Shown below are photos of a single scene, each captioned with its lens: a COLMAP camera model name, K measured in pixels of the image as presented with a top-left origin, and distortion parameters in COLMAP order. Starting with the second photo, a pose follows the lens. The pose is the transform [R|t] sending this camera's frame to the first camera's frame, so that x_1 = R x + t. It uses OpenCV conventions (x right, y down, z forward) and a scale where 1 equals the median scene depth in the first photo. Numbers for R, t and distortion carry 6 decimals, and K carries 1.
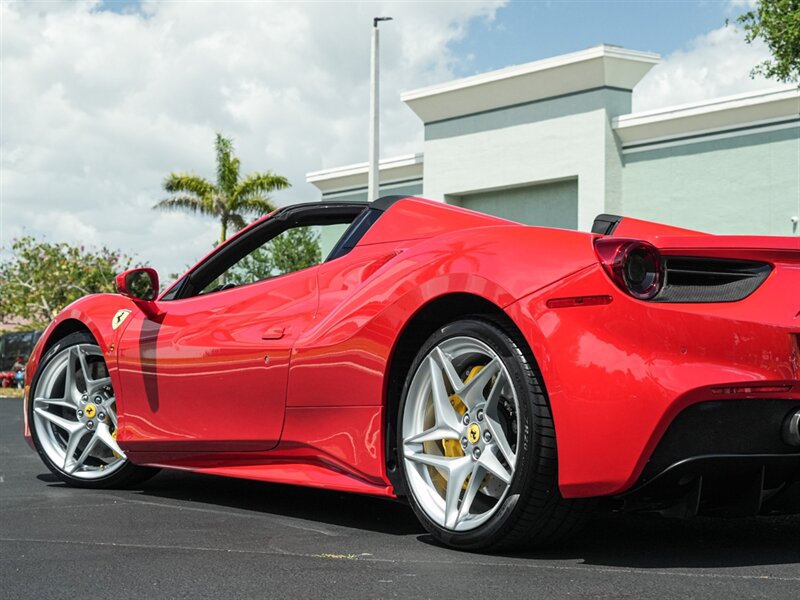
lens RADIAL K [[1613.6, 0, 454.5], [0, 1613.6, 255.6], [0, 0, 1]] dist [-0.018146, 0.000000]
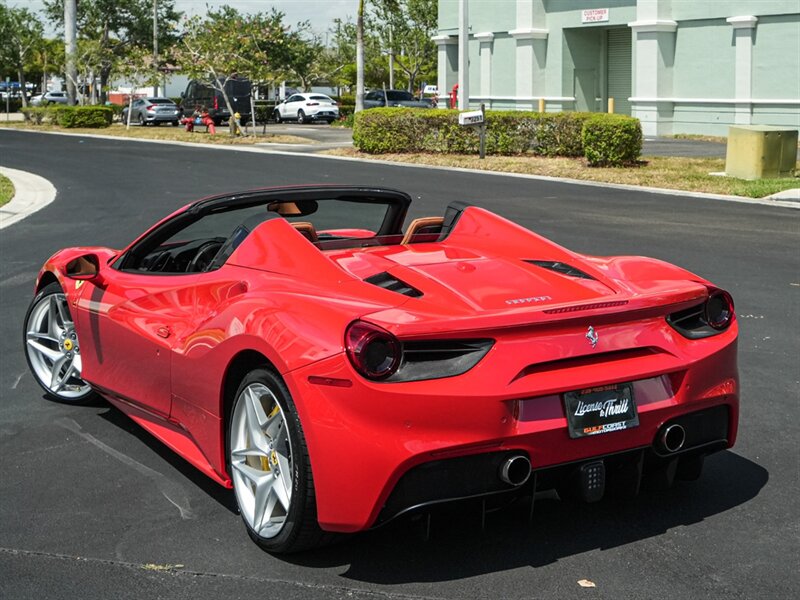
lens RADIAL K [[1284.4, 0, 572.1], [0, 1284.4, 138.7], [0, 0, 1]] dist [-0.024536, 0.000000]
pose [[0.999925, -0.010629, -0.006140, 0.179891], [0.011288, 0.992728, 0.119852, -0.181811], [0.004821, -0.119912, 0.992773, 0.020017]]
